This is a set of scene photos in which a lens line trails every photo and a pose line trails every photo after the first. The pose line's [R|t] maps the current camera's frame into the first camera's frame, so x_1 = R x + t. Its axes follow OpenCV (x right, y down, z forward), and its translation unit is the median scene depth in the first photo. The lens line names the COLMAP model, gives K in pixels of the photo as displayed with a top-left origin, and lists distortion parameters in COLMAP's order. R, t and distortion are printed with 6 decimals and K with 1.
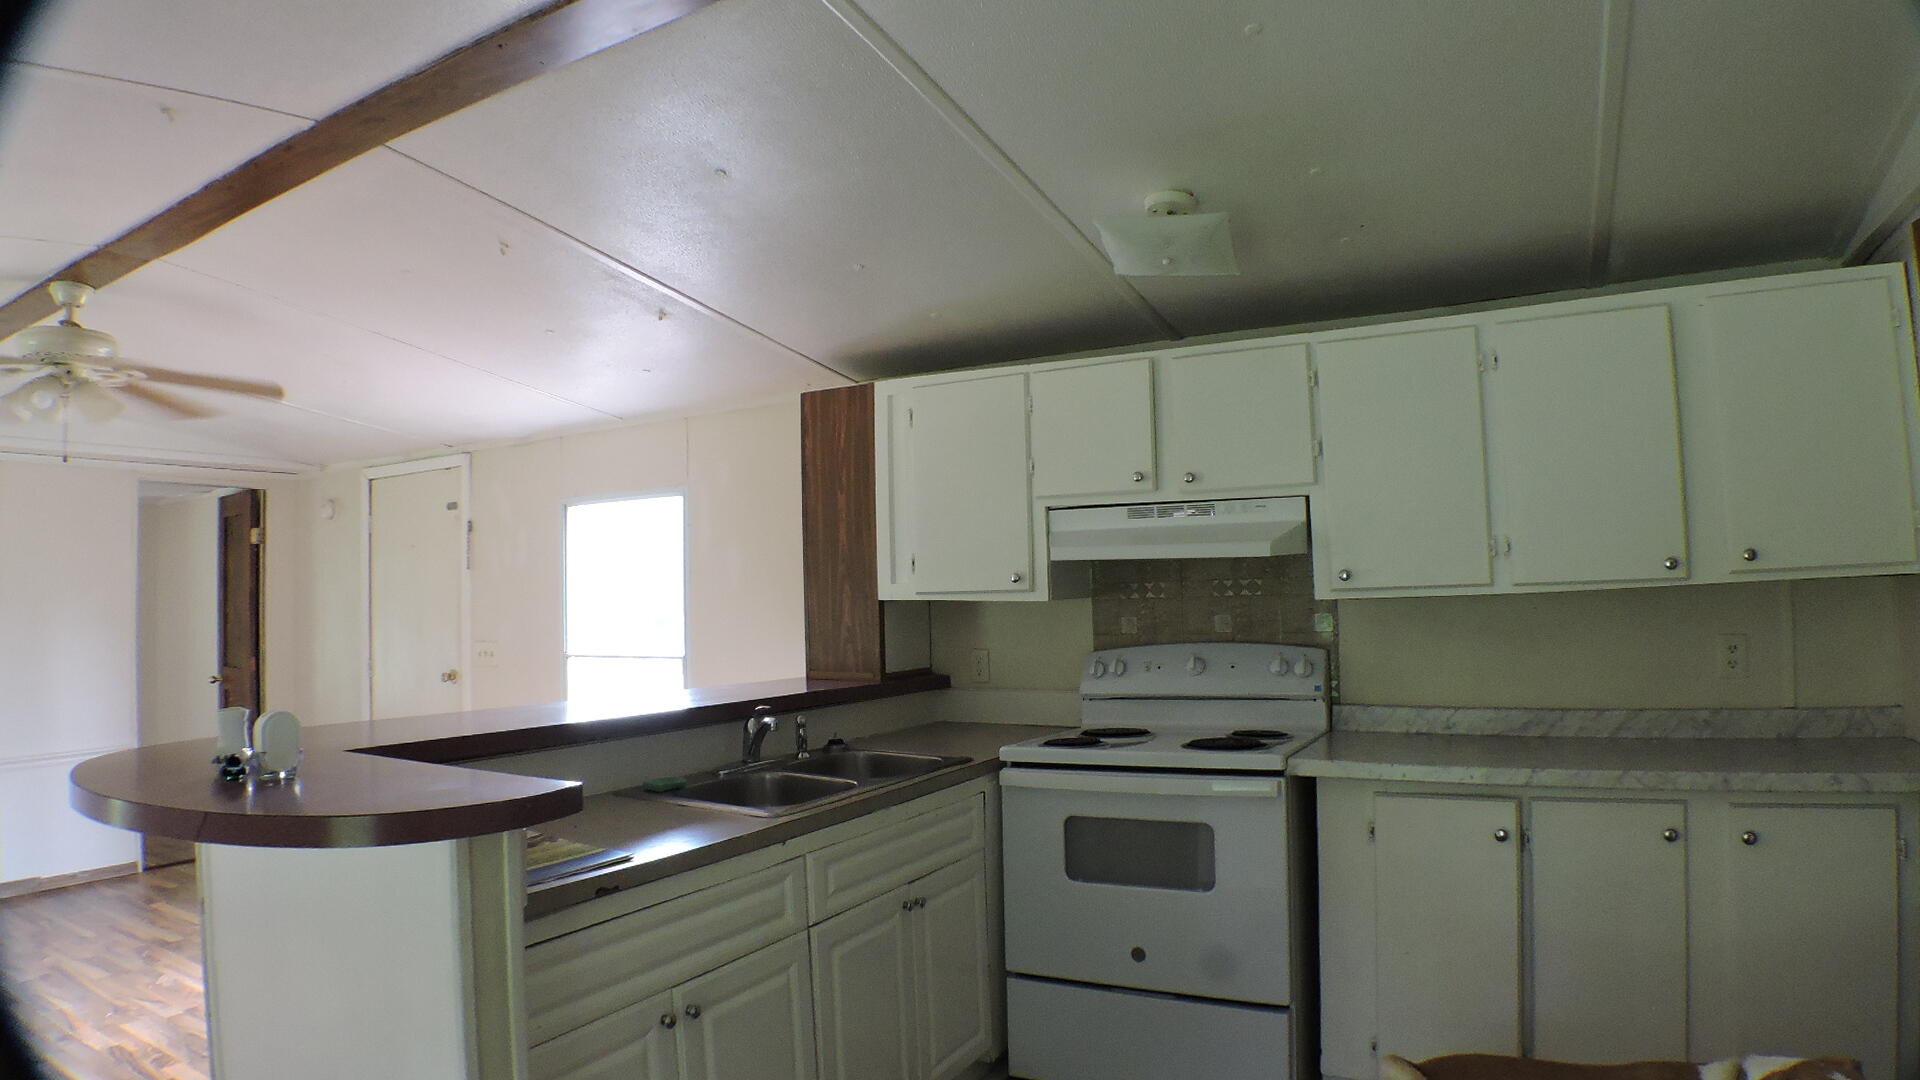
lens RADIAL K [[1063.7, 0, 964.0], [0, 1063.7, 530.0], [0, 0, 1]] dist [-0.143409, 0.028323]
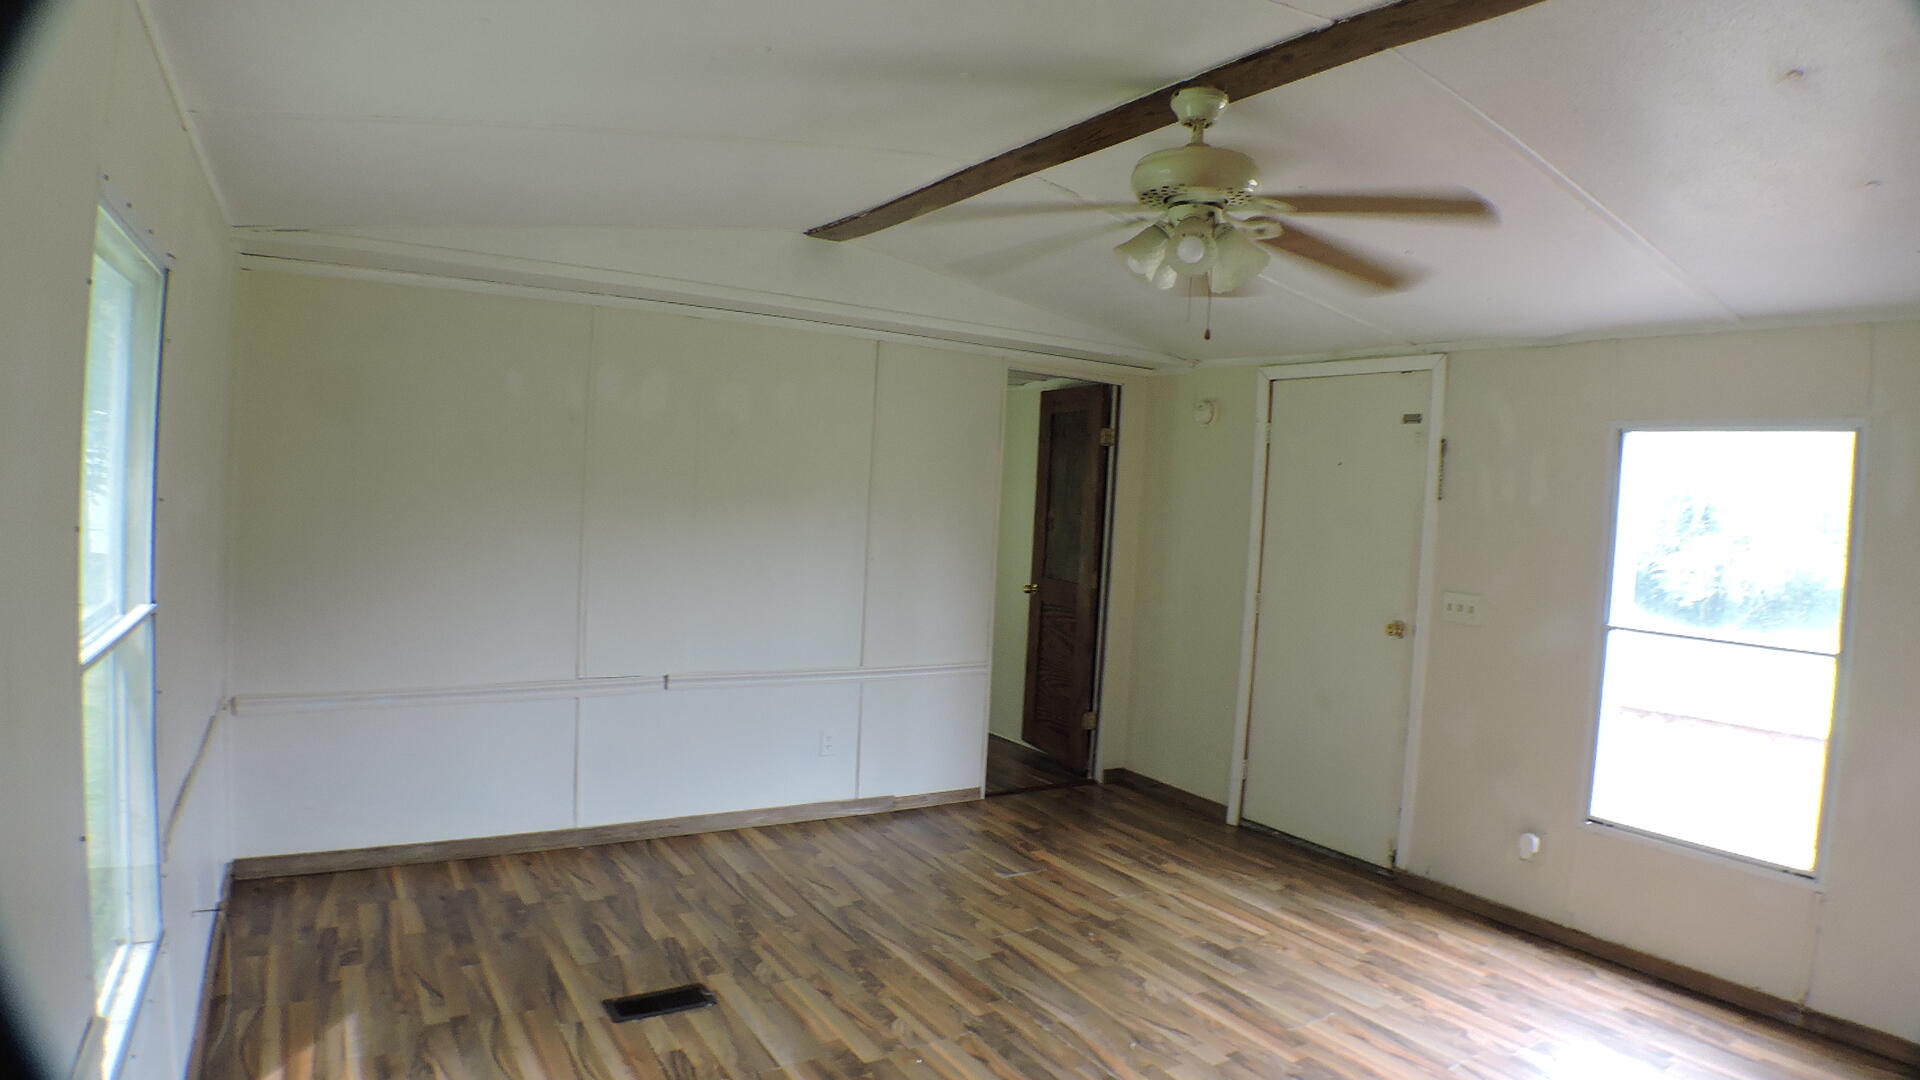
lens RADIAL K [[1063.7, 0, 964.0], [0, 1063.7, 530.0], [0, 0, 1]] dist [-0.143409, 0.028323]
pose [[0.873509, 0.095554, -0.477338, -0.443187], [-0.055581, 0.993711, 0.097211, 0.004152], [0.483625, -0.058383, 0.873326, 0.127156]]
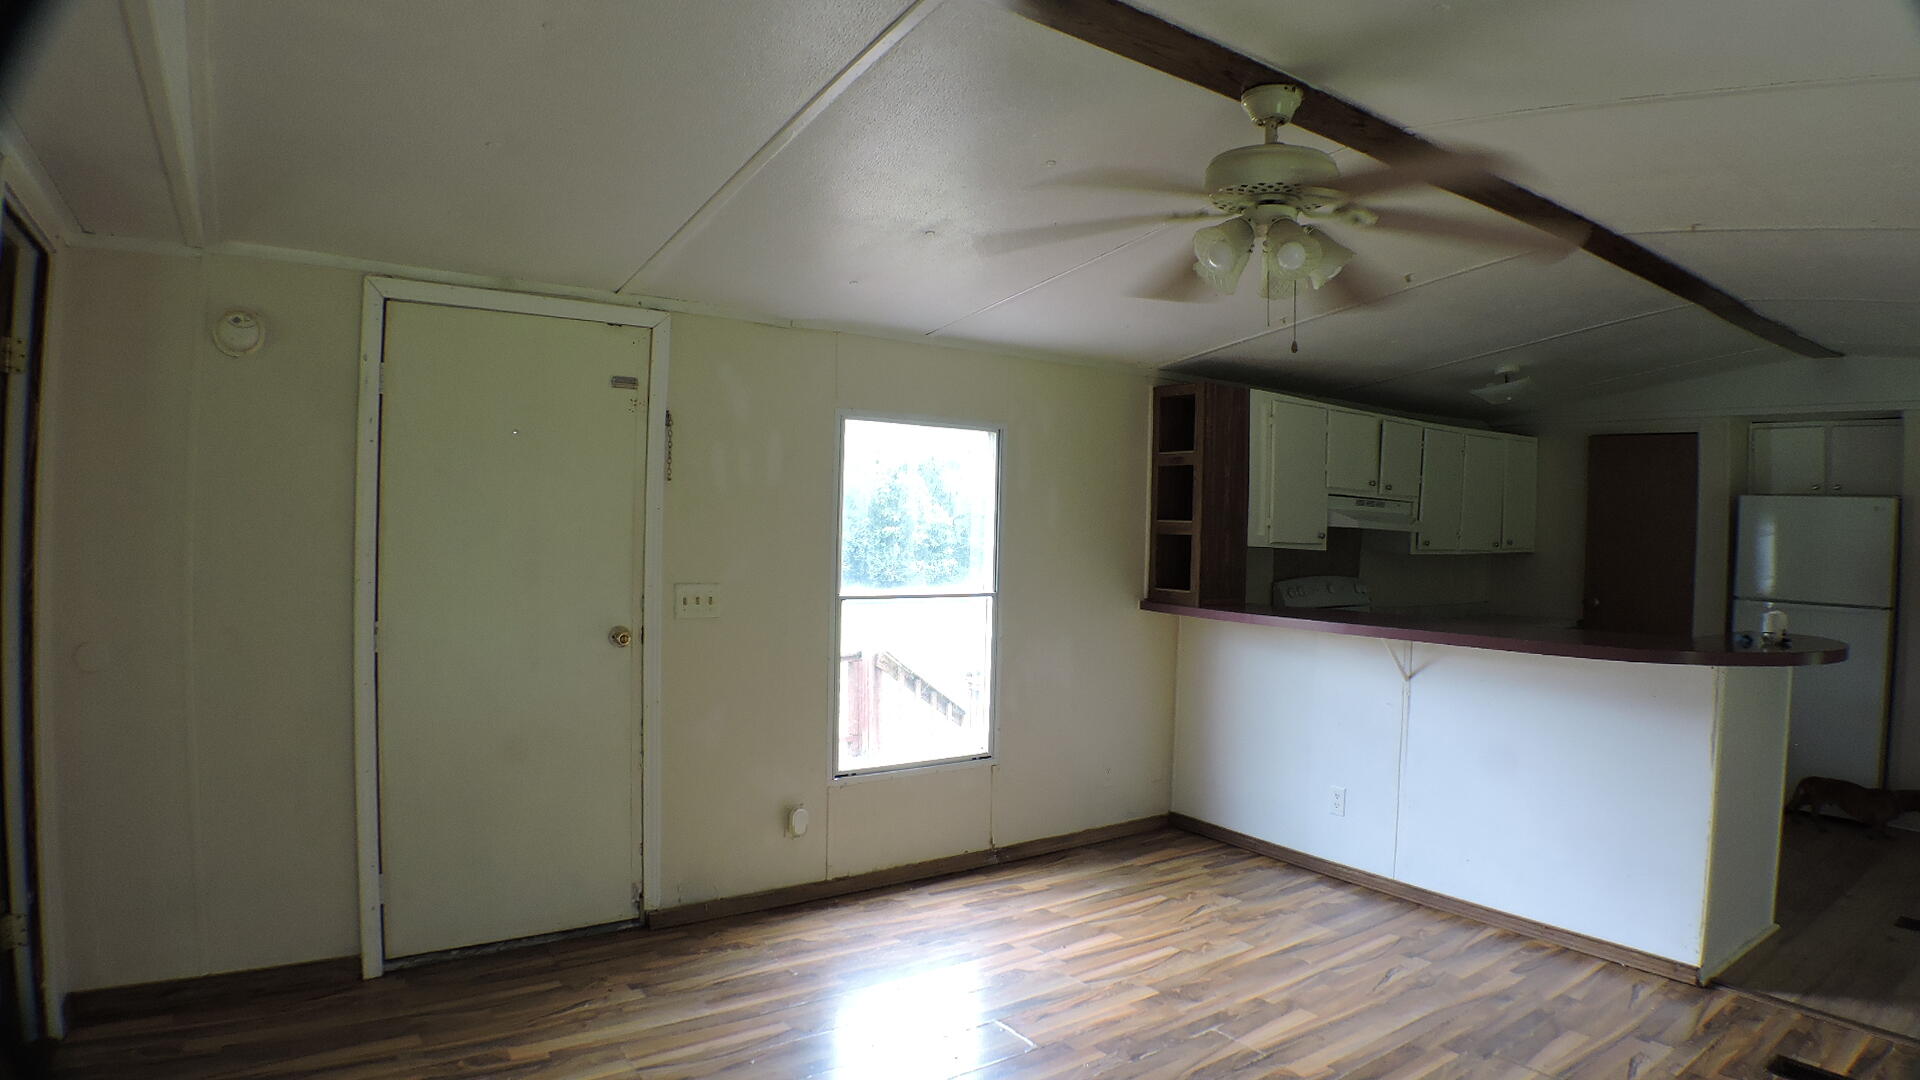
lens RADIAL K [[1063.7, 0, 964.0], [0, 1063.7, 530.0], [0, 0, 1]] dist [-0.143409, 0.028323]
pose [[0.431134, 0.036130, 0.901564, -1.094749], [-0.089534, 0.995980, 0.002902, 0.054429], [-0.897835, -0.081972, 0.432635, 0.539542]]
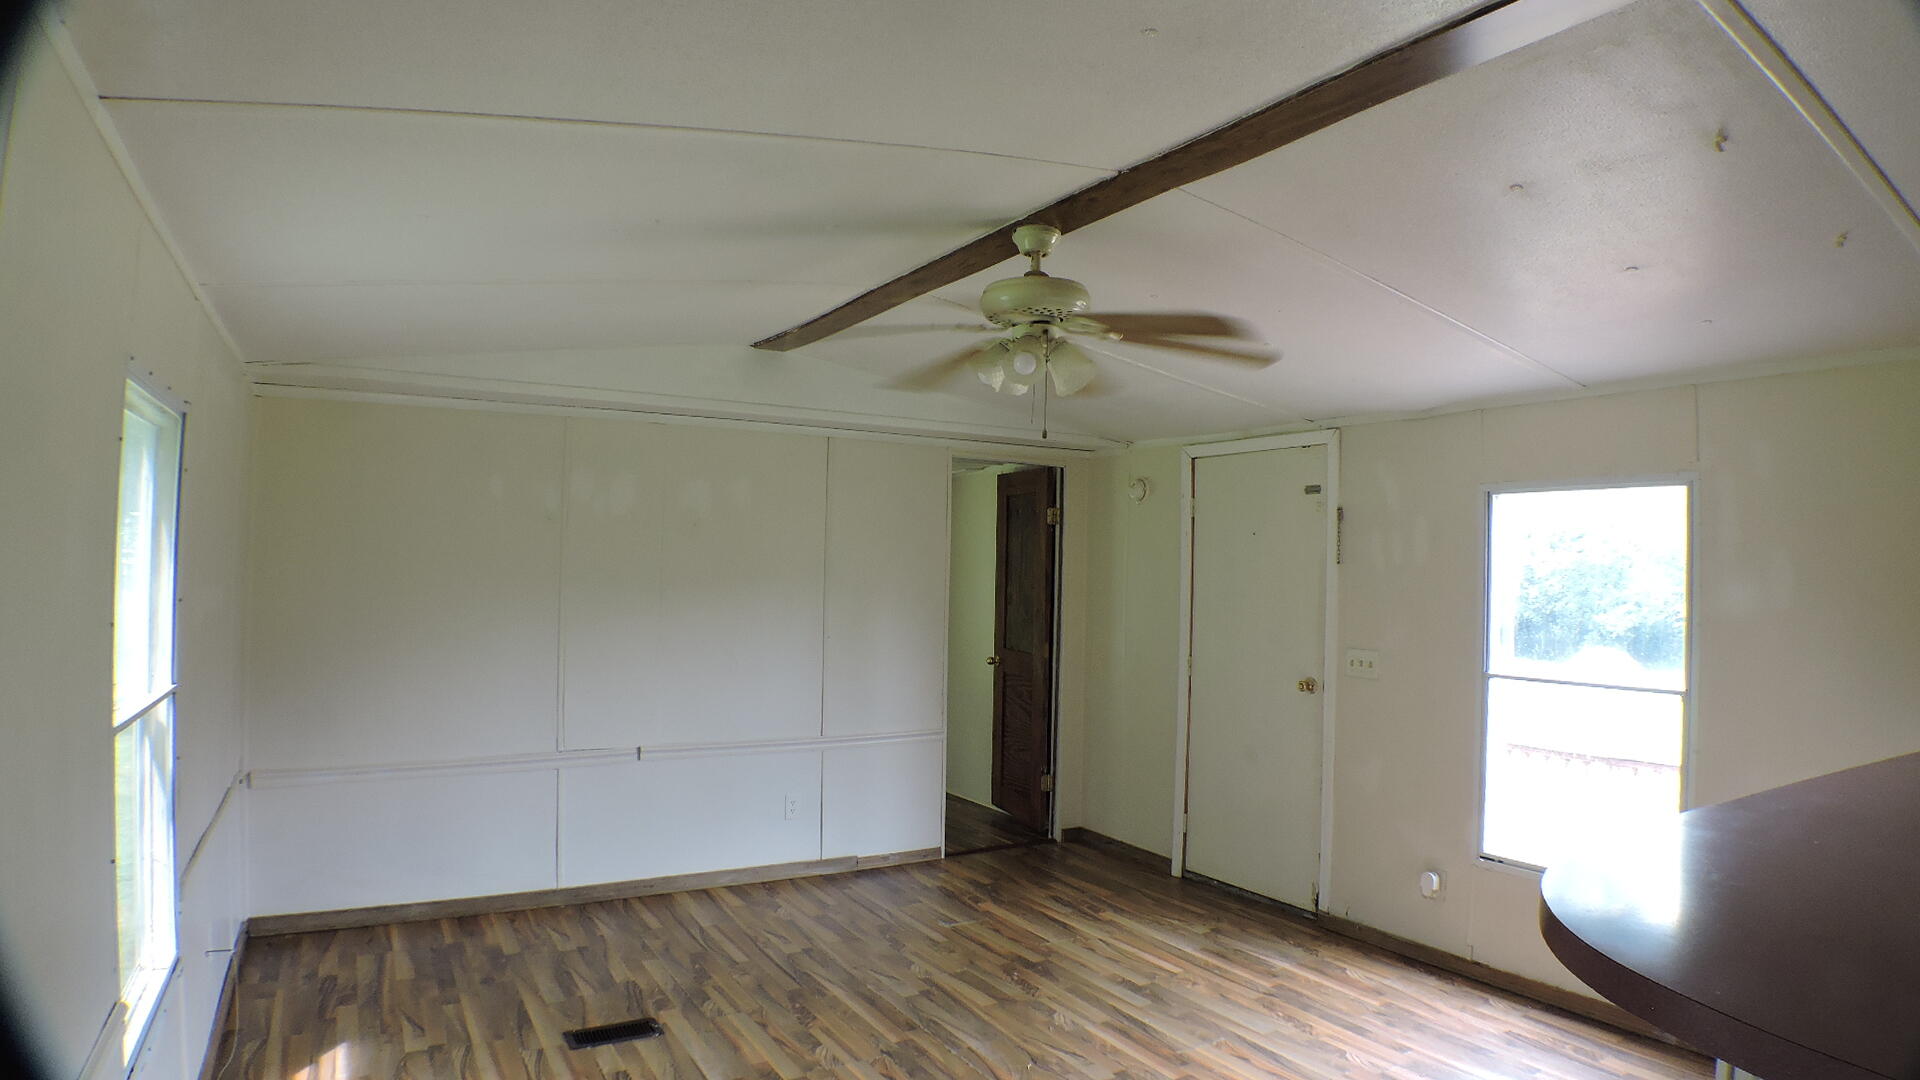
lens RADIAL K [[1063.7, 0, 964.0], [0, 1063.7, 530.0], [0, 0, 1]] dist [-0.143409, 0.028323]
pose [[0.862800, 0.031071, -0.504589, -0.329376], [-0.020407, 0.999437, 0.026648, -0.007472], [0.505133, -0.012694, 0.862948, 0.090934]]
